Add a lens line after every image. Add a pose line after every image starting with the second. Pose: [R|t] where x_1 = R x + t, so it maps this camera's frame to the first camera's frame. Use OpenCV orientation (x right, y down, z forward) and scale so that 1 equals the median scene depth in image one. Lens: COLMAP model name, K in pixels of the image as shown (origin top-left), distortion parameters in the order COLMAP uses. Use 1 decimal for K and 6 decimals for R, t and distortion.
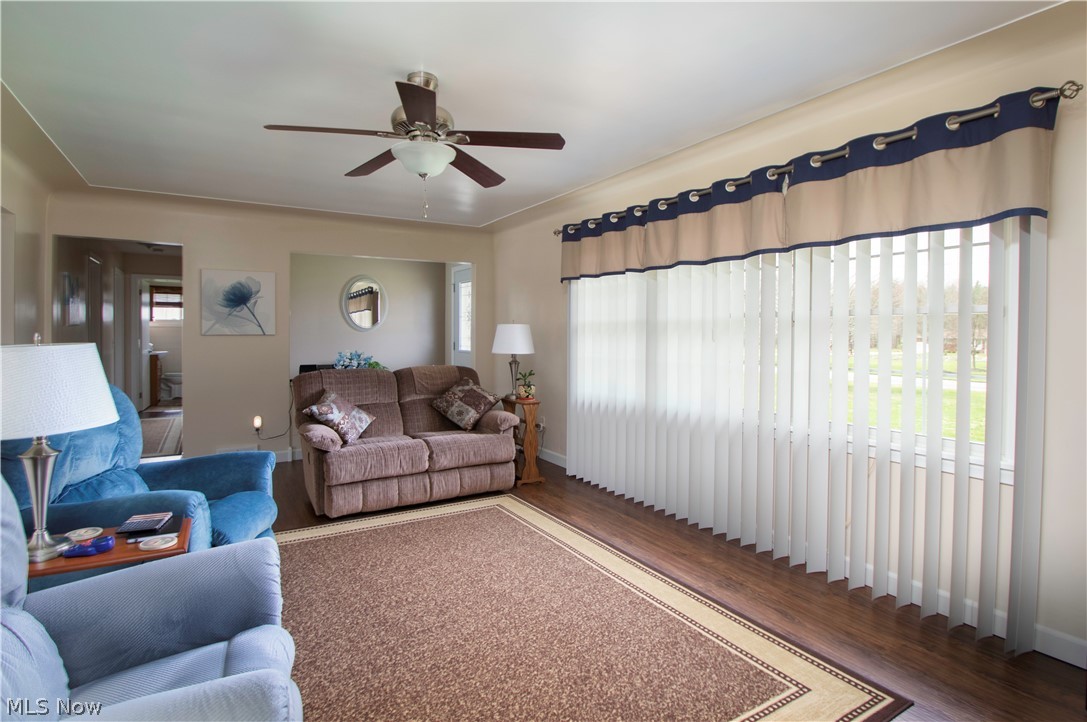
lens RADIAL K [[556.4, 0, 544.8], [0, 556.4, 346.7], [0, 0, 1]] dist [-0.006143, -0.001689]
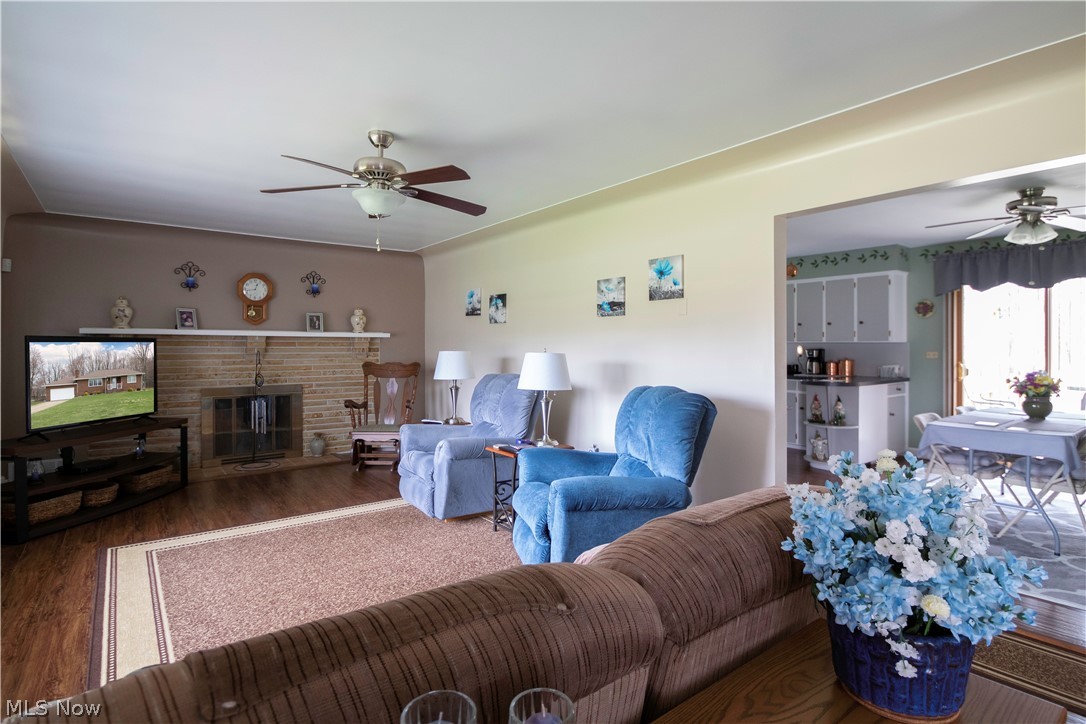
lens RADIAL K [[555.9, 0, 544.3], [0, 555.9, 347.7], [0, 0, 1]] dist [-0.006143, -0.001689]
pose [[-0.993371, -0.000506, -0.114950, -0.435854], [-0.004072, 0.999517, 0.030794, -0.058548], [0.114879, 0.031058, -0.992894, 2.221614]]
